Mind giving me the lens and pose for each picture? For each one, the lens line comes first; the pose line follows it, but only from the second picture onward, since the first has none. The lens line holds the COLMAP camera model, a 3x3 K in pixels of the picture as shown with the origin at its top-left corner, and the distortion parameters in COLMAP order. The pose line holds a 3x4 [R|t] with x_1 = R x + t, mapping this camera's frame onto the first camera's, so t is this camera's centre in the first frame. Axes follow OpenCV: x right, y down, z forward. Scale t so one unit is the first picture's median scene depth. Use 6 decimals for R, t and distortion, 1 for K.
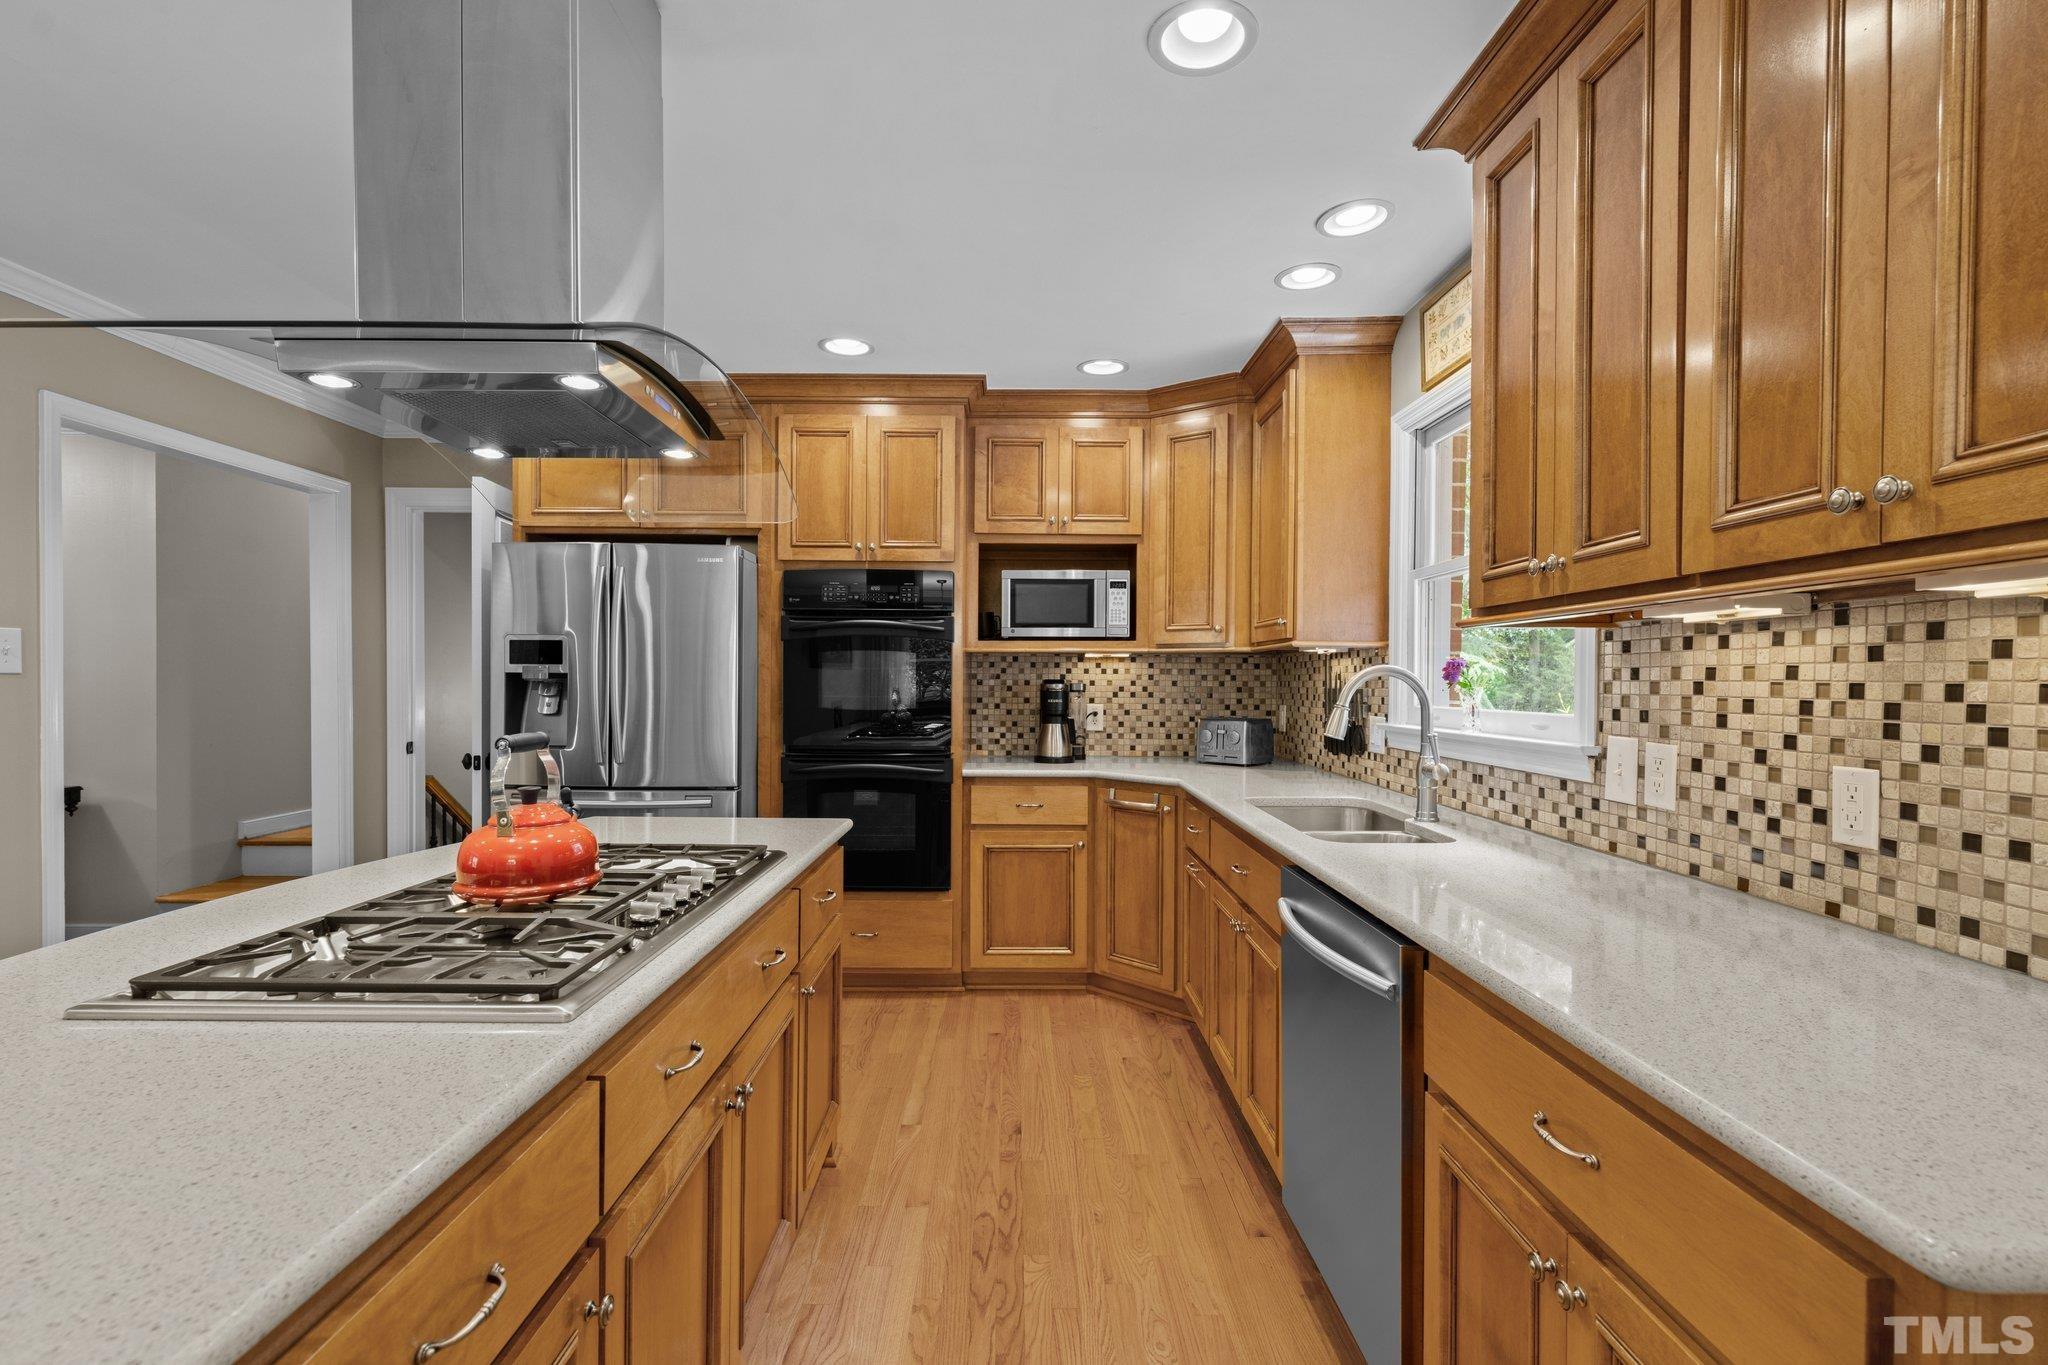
lens RADIAL K [[898.1, 0, 1012.9], [0, 898.1, 690.2], [0, 0, 1]] dist [-0.001924, 0.000134]
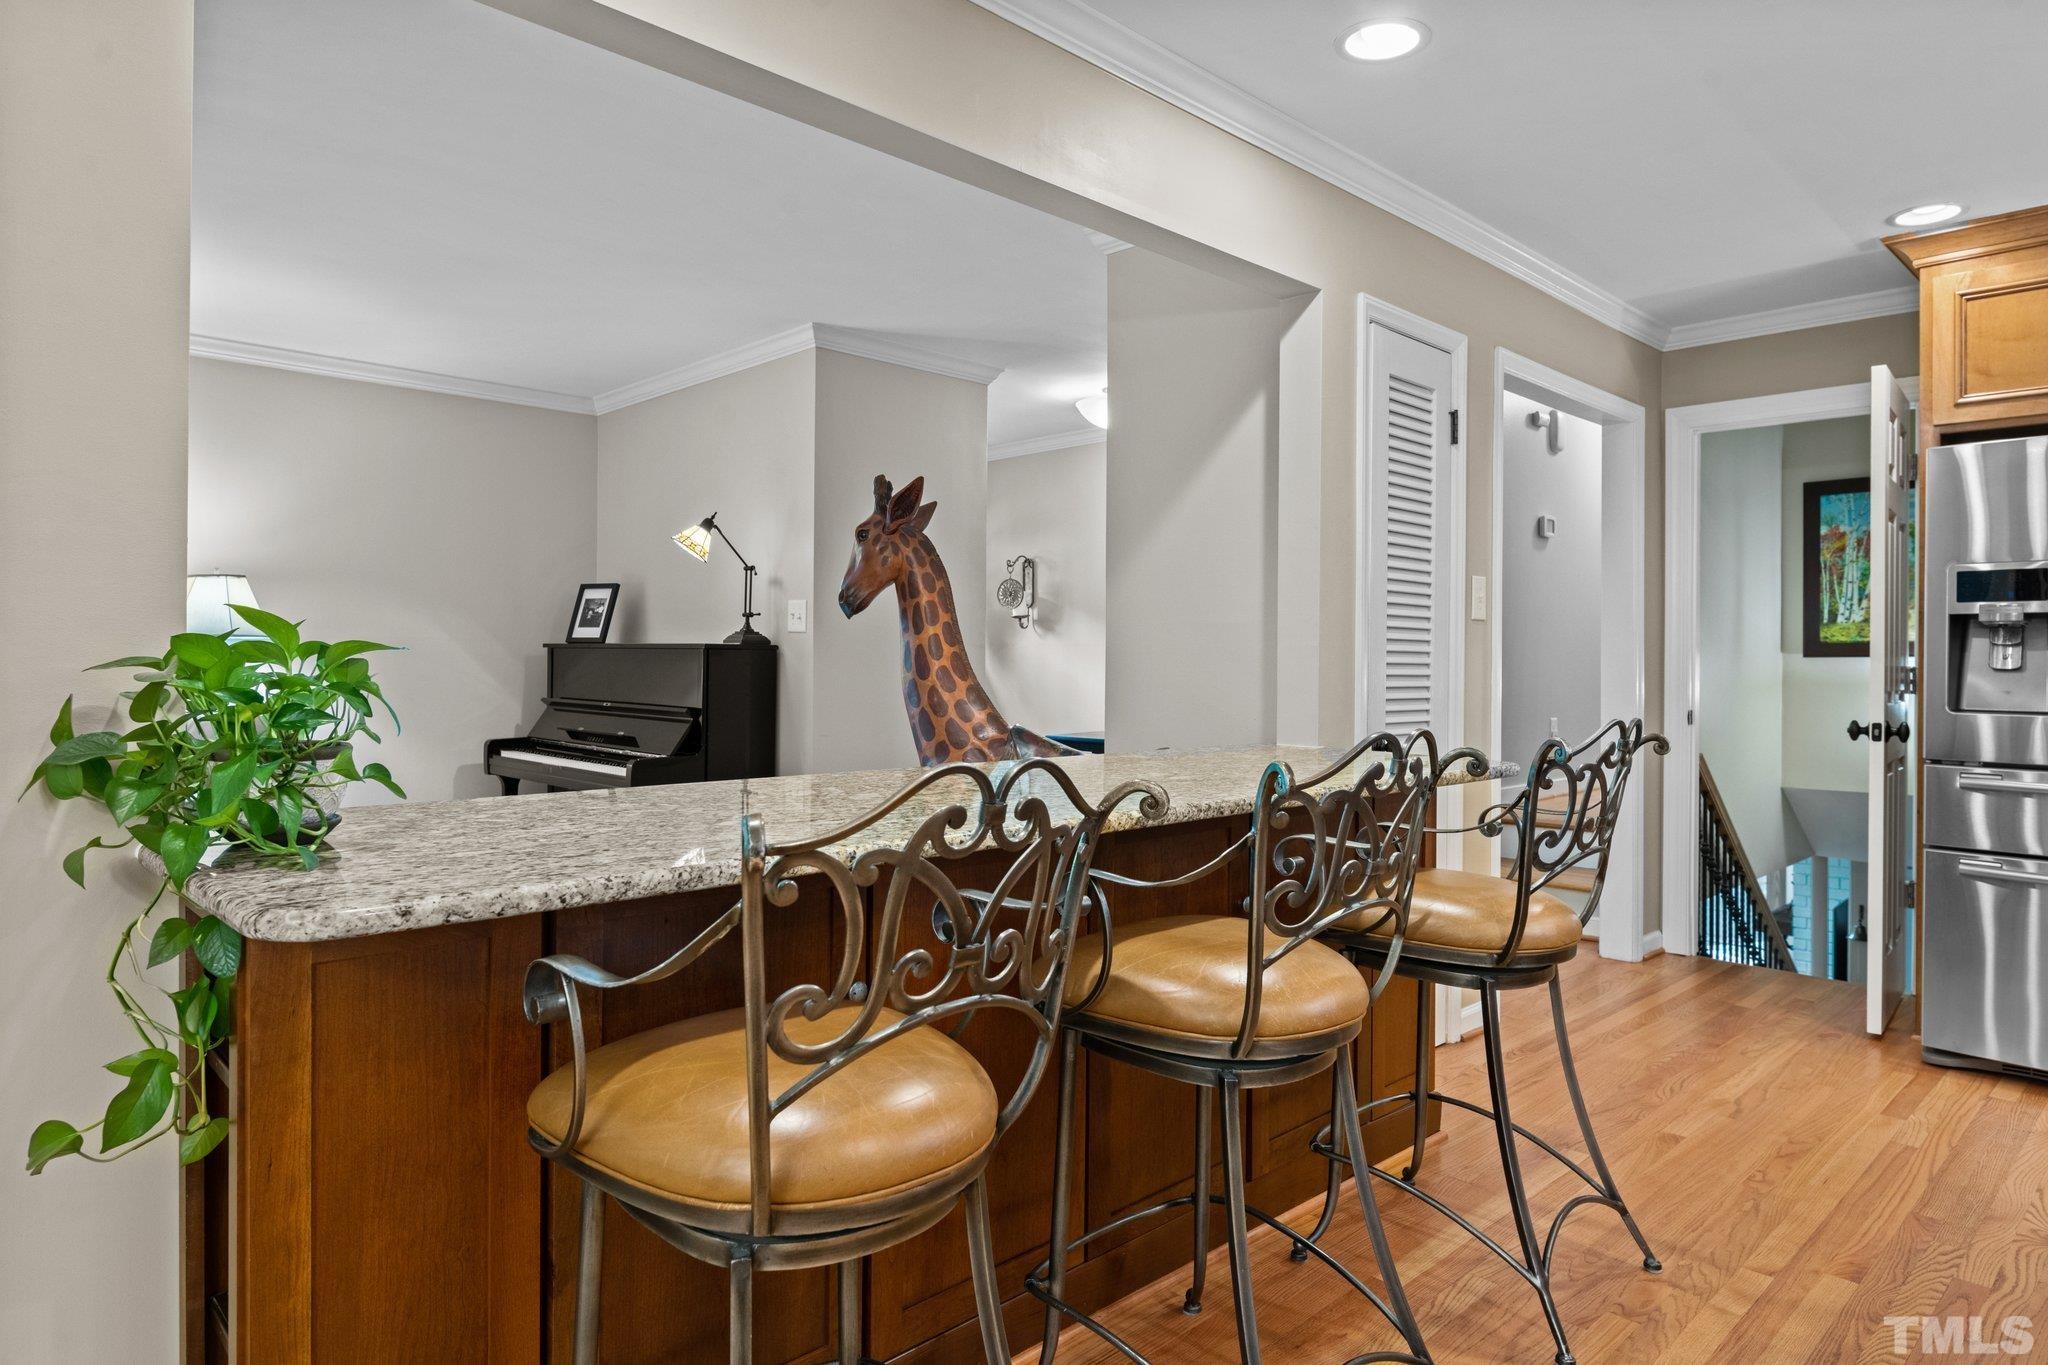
lens RADIAL K [[1249.9, 0, 1030.3], [0, 1249.9, 666.7], [0, 0, 1]] dist [-0.001800, 0.001243]
pose [[0.711368, -0.000635, -0.702820, -0.579899], [-0.009764, 0.999894, -0.010786, 0.069522], [0.702752, 0.014535, 0.711286, -0.488815]]
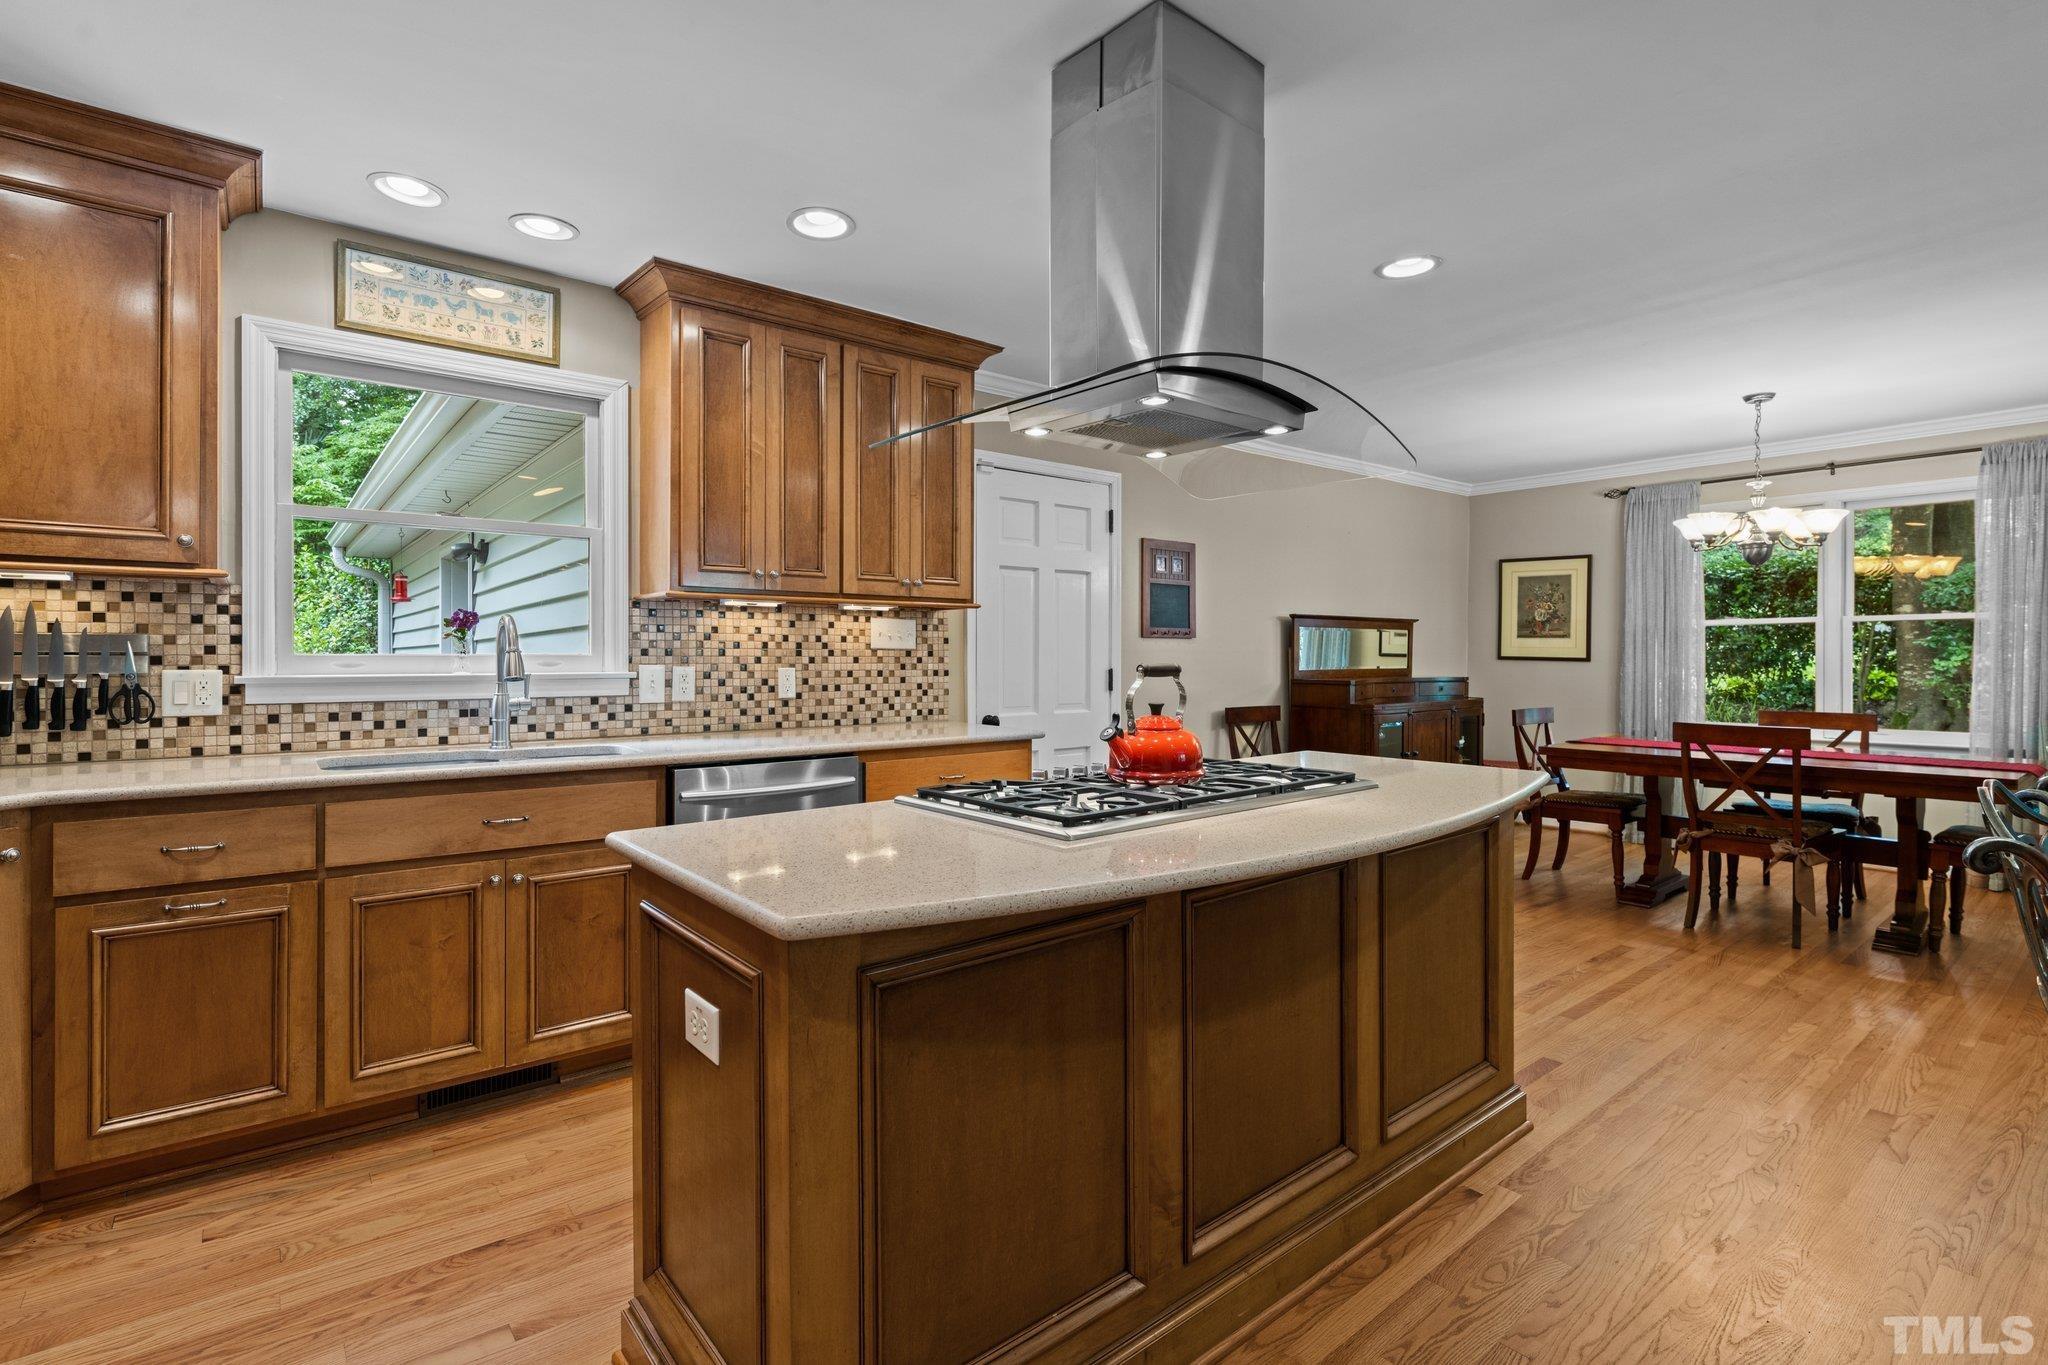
lens RADIAL K [[945.5, 0, 1017.4], [0, 945.5, 658.8], [0, 0, 1]] dist [-0.007837, -0.001791]
pose [[-0.628132, -0.008924, 0.778056, -1.007039], [0.003286, 0.999895, 0.014122, 0.014773], [-0.778100, 0.011427, -0.628036, 1.374022]]
